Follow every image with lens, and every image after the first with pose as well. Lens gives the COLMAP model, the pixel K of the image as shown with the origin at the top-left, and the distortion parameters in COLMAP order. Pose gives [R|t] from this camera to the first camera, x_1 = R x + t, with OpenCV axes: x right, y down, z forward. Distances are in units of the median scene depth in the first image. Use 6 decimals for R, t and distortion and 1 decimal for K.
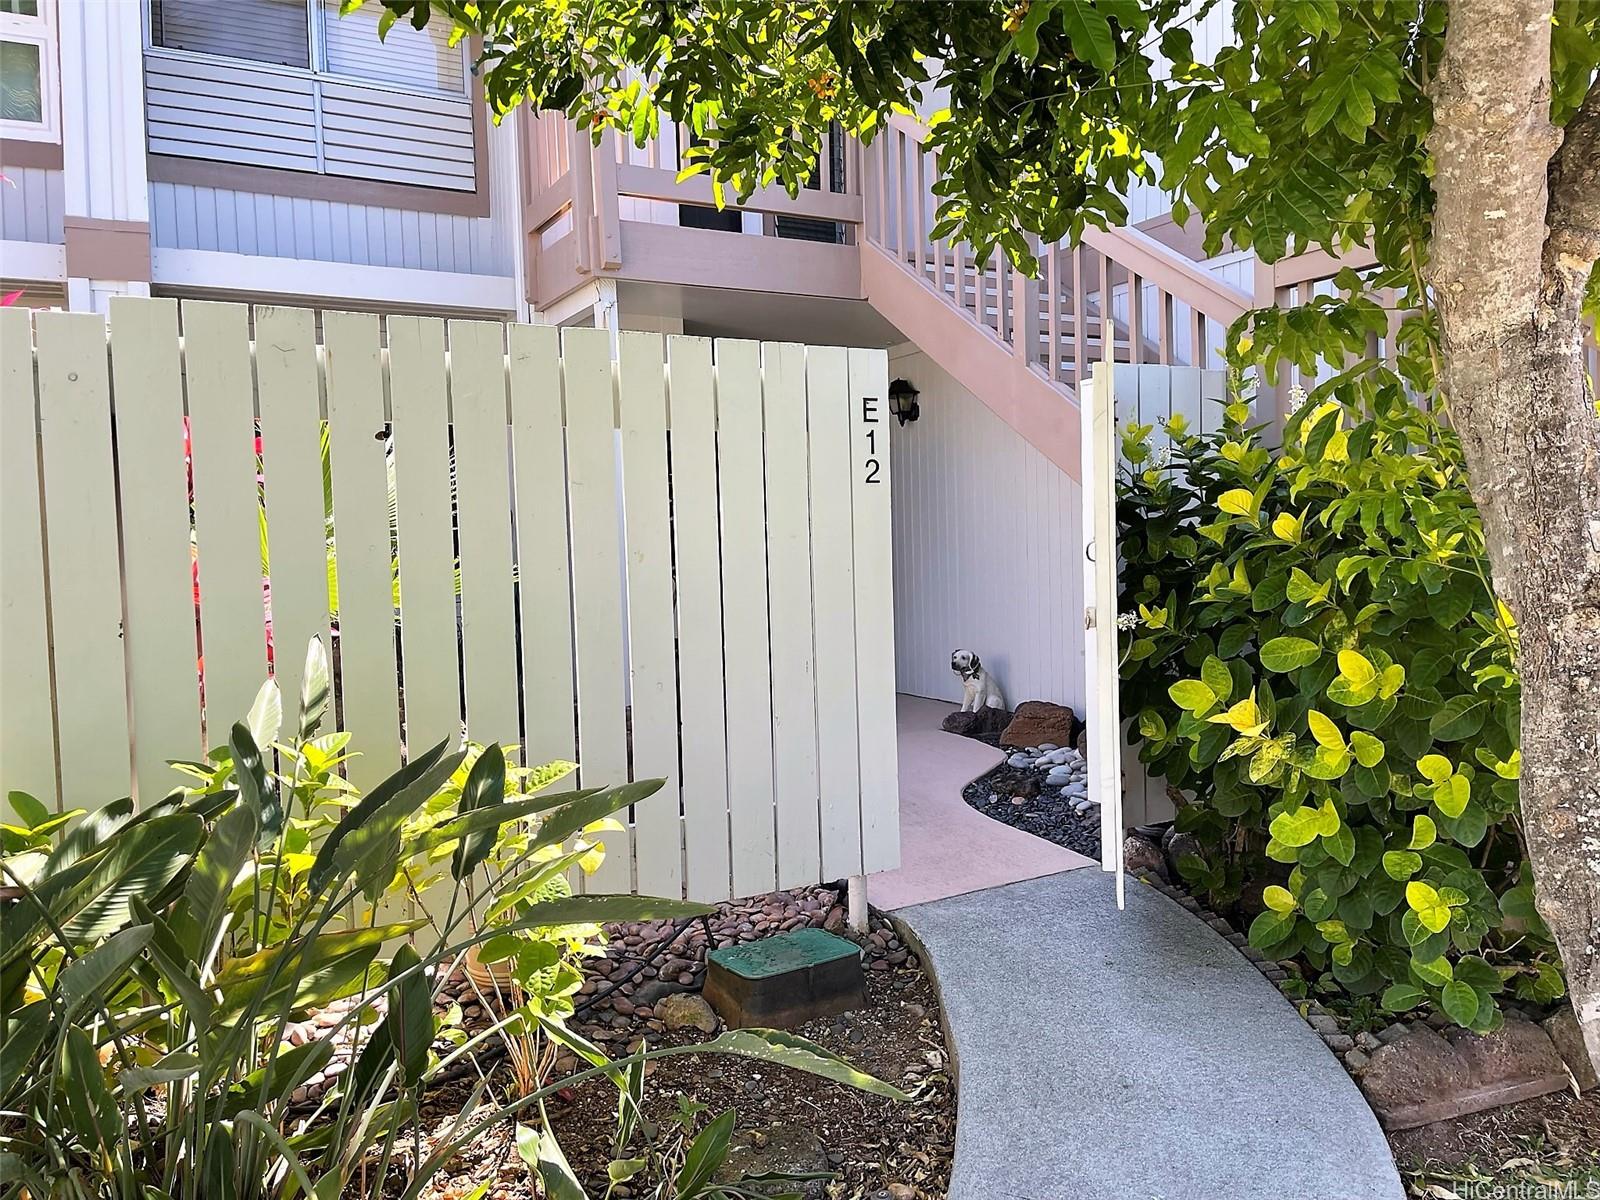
lens RADIAL K [[1211.9, 0, 800.8], [0, 1211.9, 600.0], [0, 0, 1]] dist [-0.000873, -0.002373]
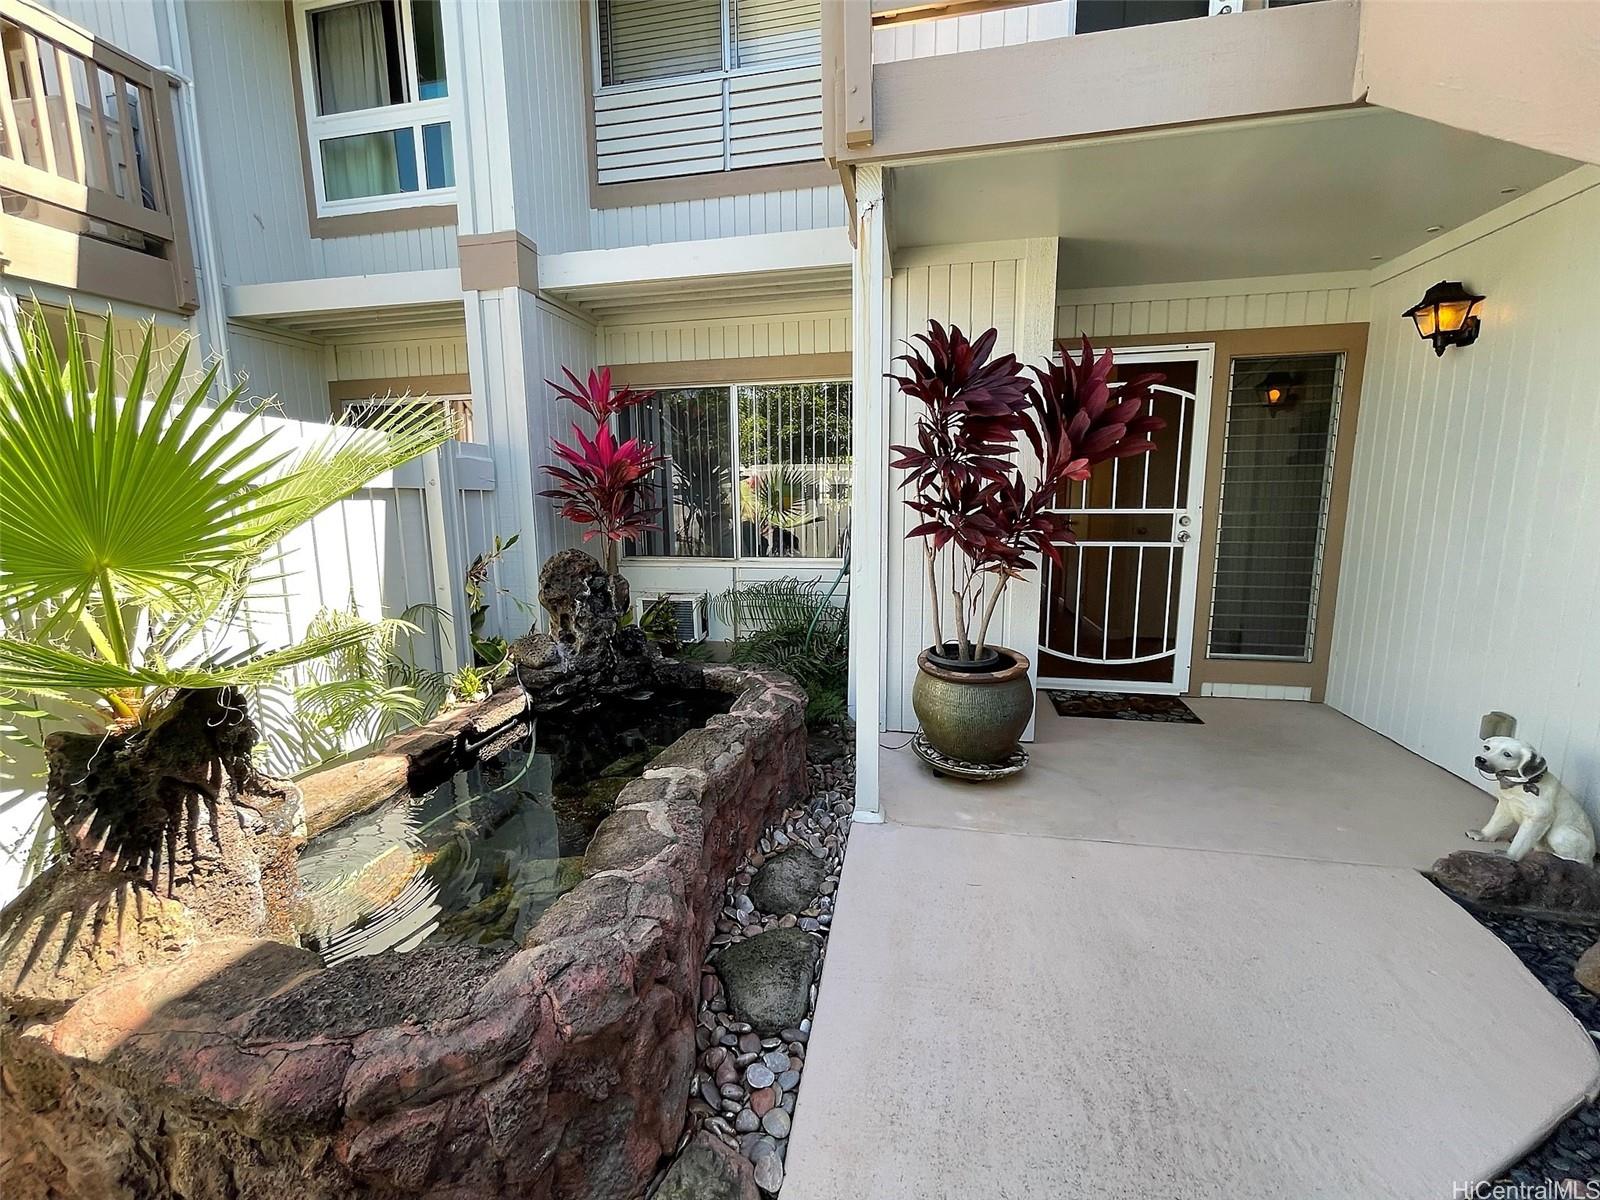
lens RADIAL K [[651.8, 0, 795.3], [0, 651.8, 600.1], [0, 0, 1]] dist [-0.004585, 0.001439]
pose [[0.755261, 0.125493, -0.643298, 0.069238], [-0.040803, 0.988597, 0.144949, -0.058795], [0.654153, -0.083226, 0.751770, 0.562772]]
